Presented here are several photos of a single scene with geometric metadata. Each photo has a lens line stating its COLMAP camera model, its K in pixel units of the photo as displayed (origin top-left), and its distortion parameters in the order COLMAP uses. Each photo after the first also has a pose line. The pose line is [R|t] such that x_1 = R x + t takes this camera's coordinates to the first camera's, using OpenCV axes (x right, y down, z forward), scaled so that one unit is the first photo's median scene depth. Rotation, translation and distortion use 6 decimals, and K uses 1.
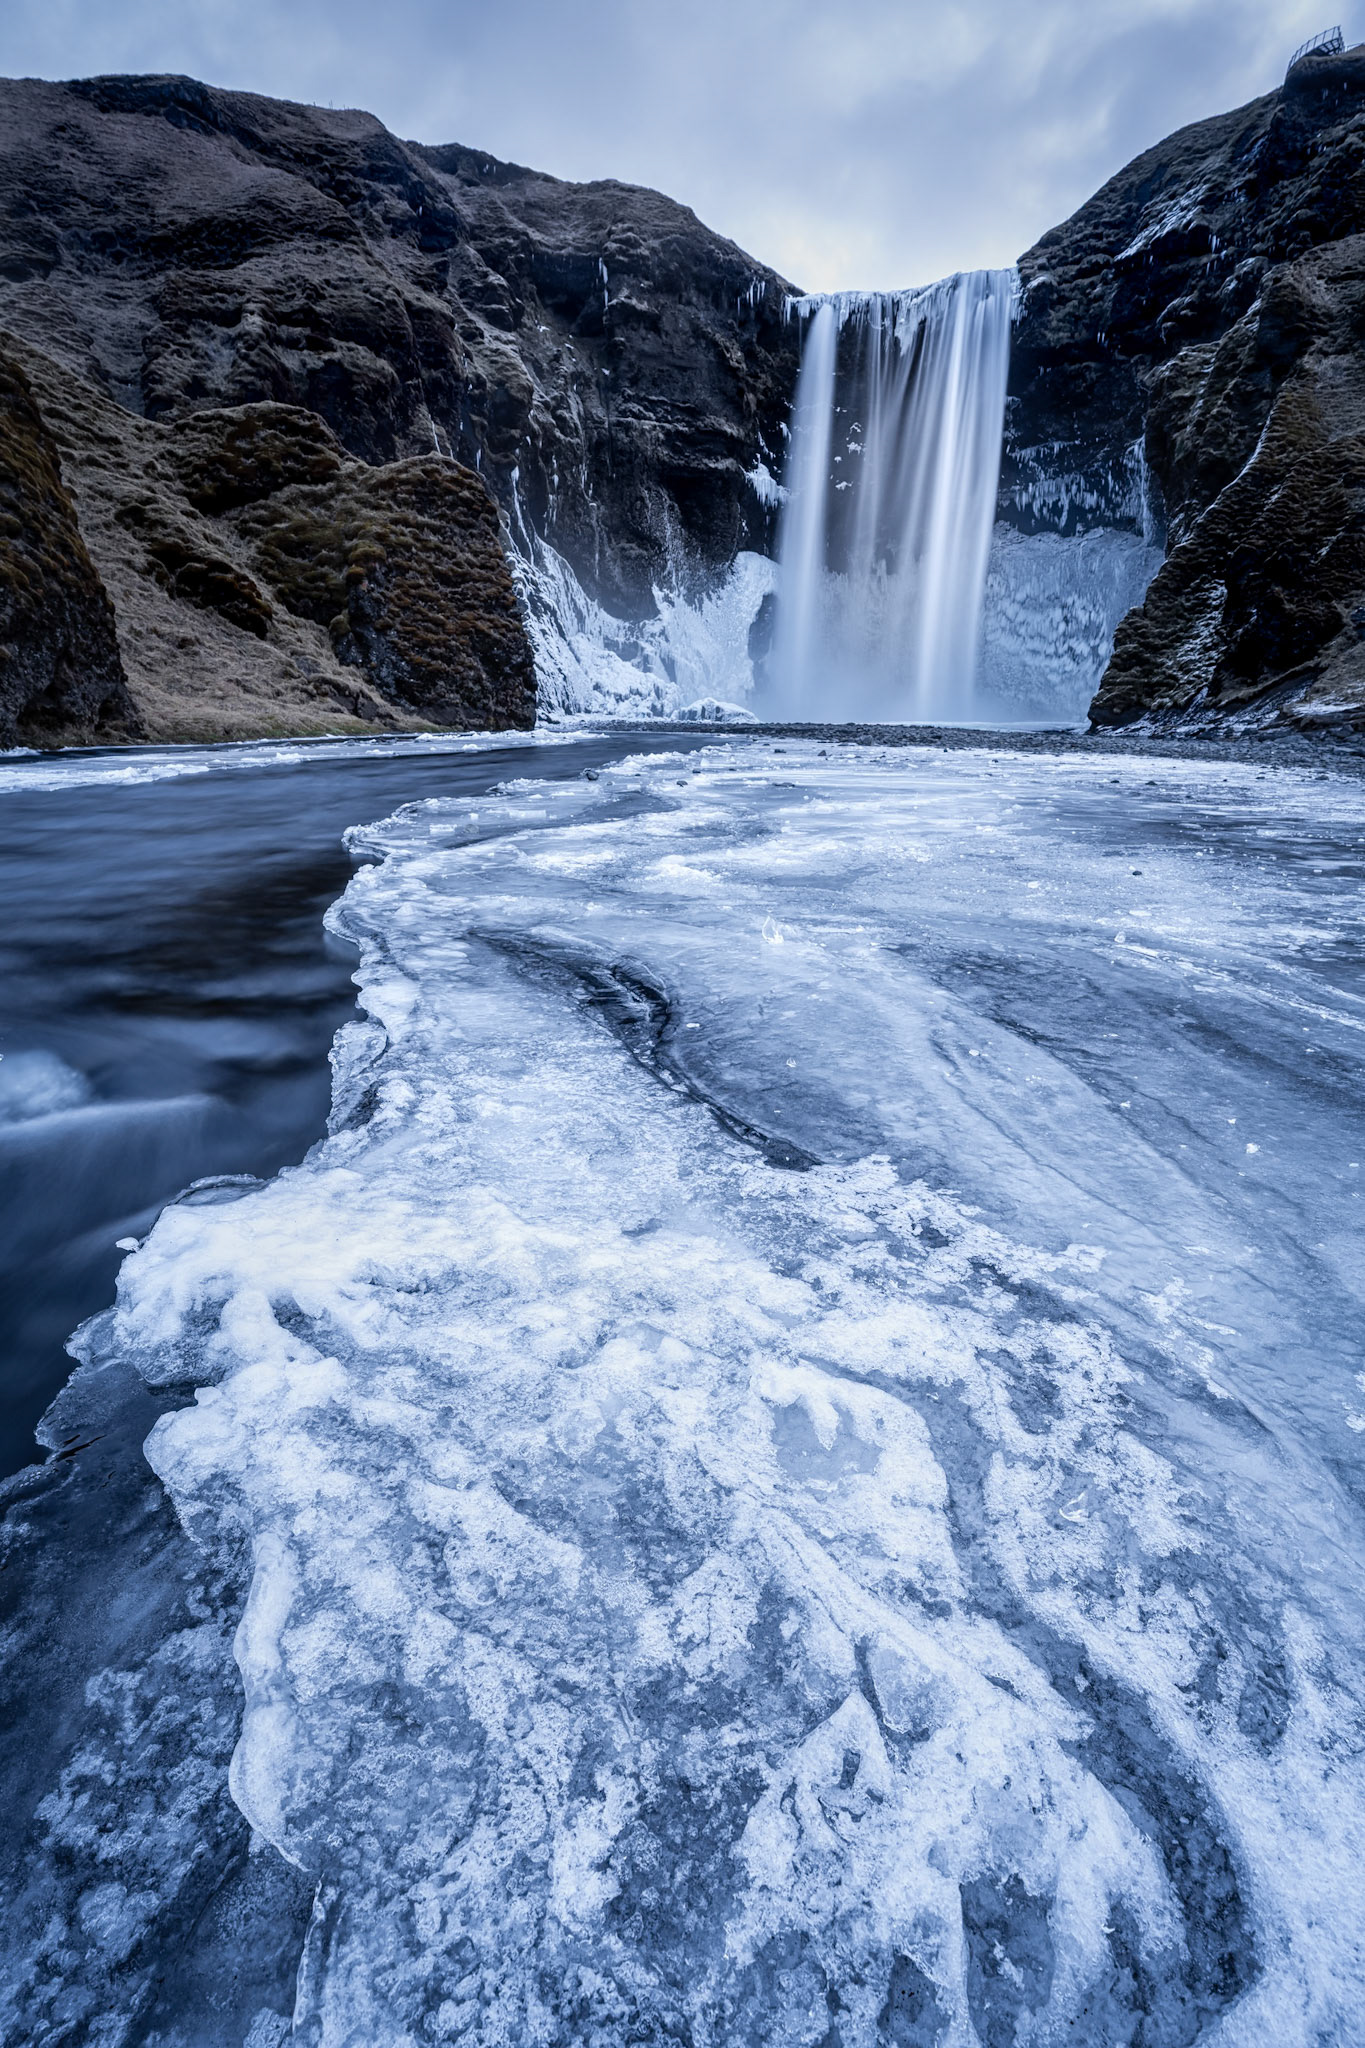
lens RADIAL K [[989.6, 0, 682.5], [0, 989.6, 1024.0], [0, 0, 1]] dist [-0.000777, 0.000231]
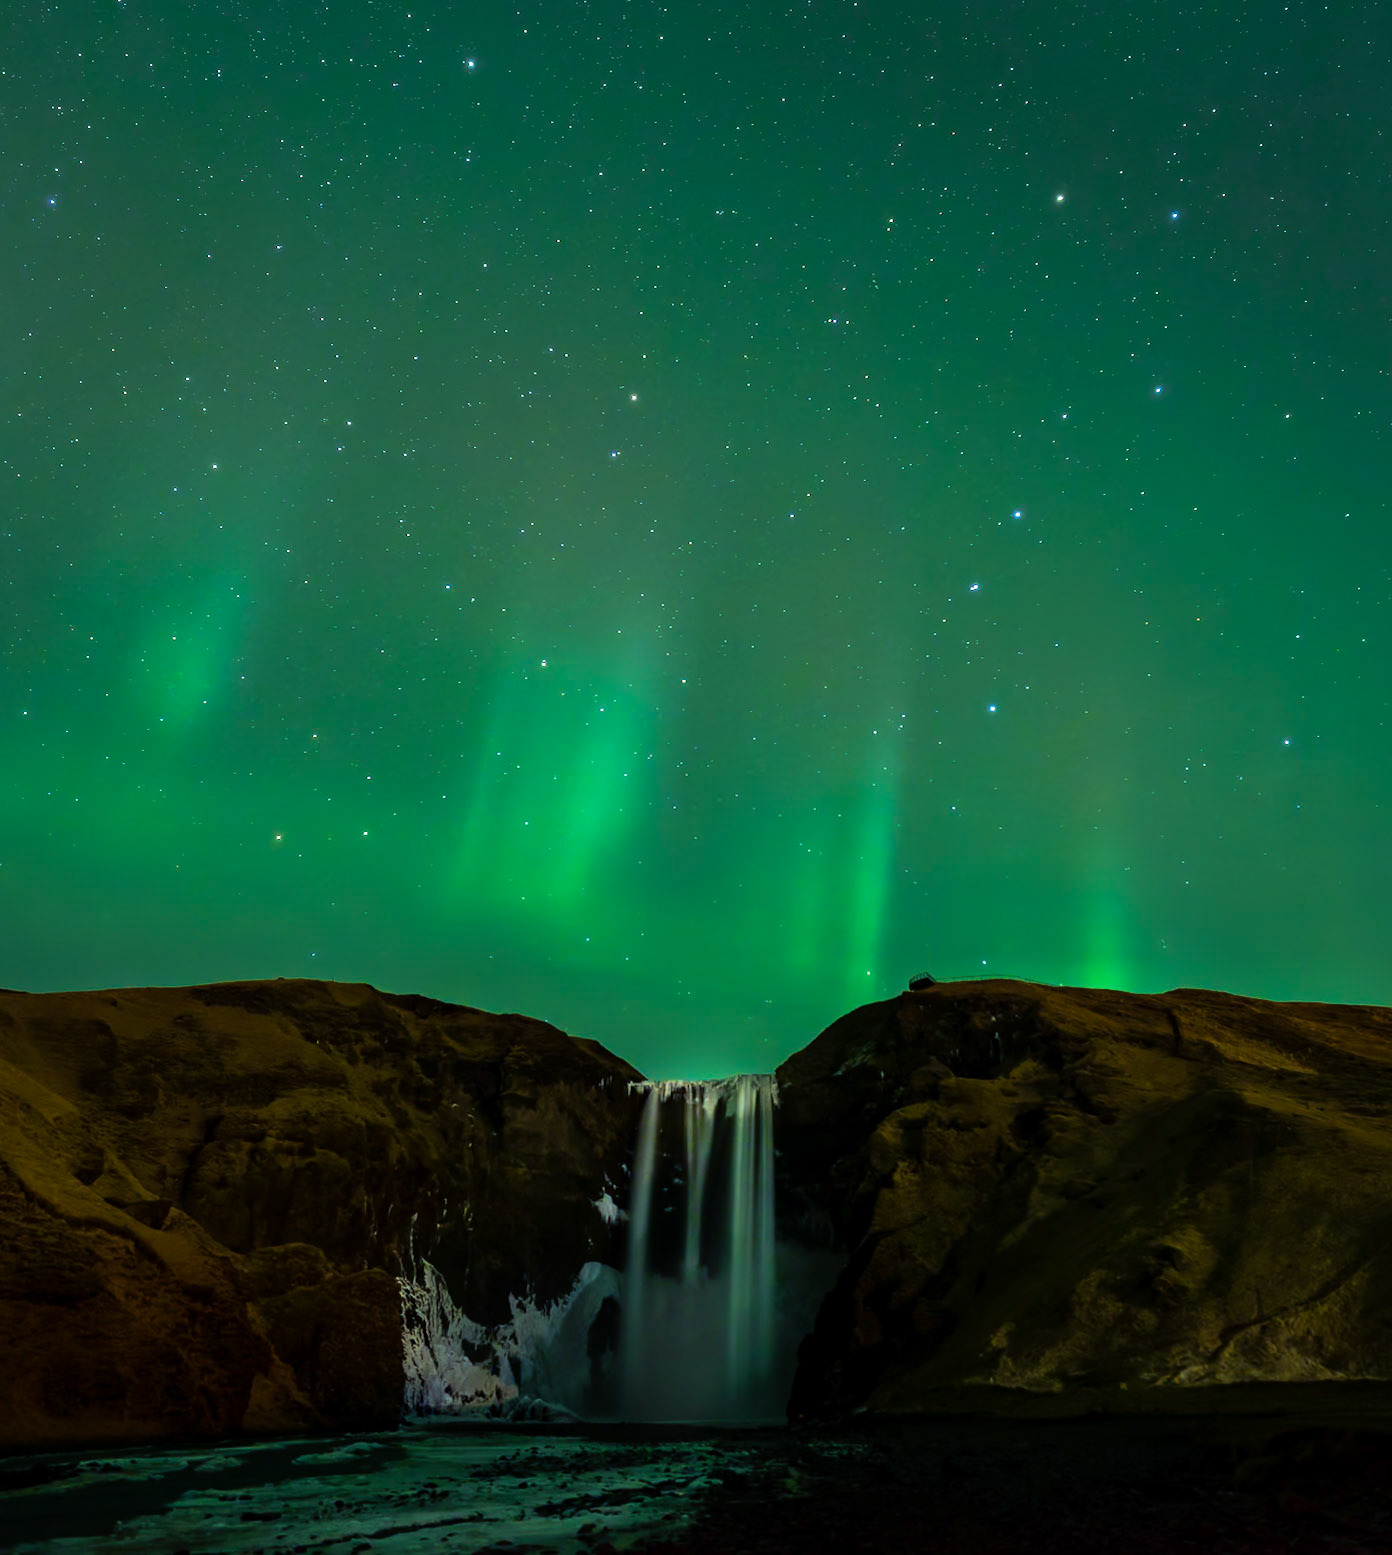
lens RADIAL K [[917.2, 0, 703.9], [0, 917.2, 779.7], [0, 0, 1]] dist [0.005288, -0.001843]
pose [[0.990414, 0.072271, 0.117715, 0.032545], [0.047788, 0.620300, -0.782907, 0.082512], [-0.129600, 0.781028, 0.610901, -0.276255]]
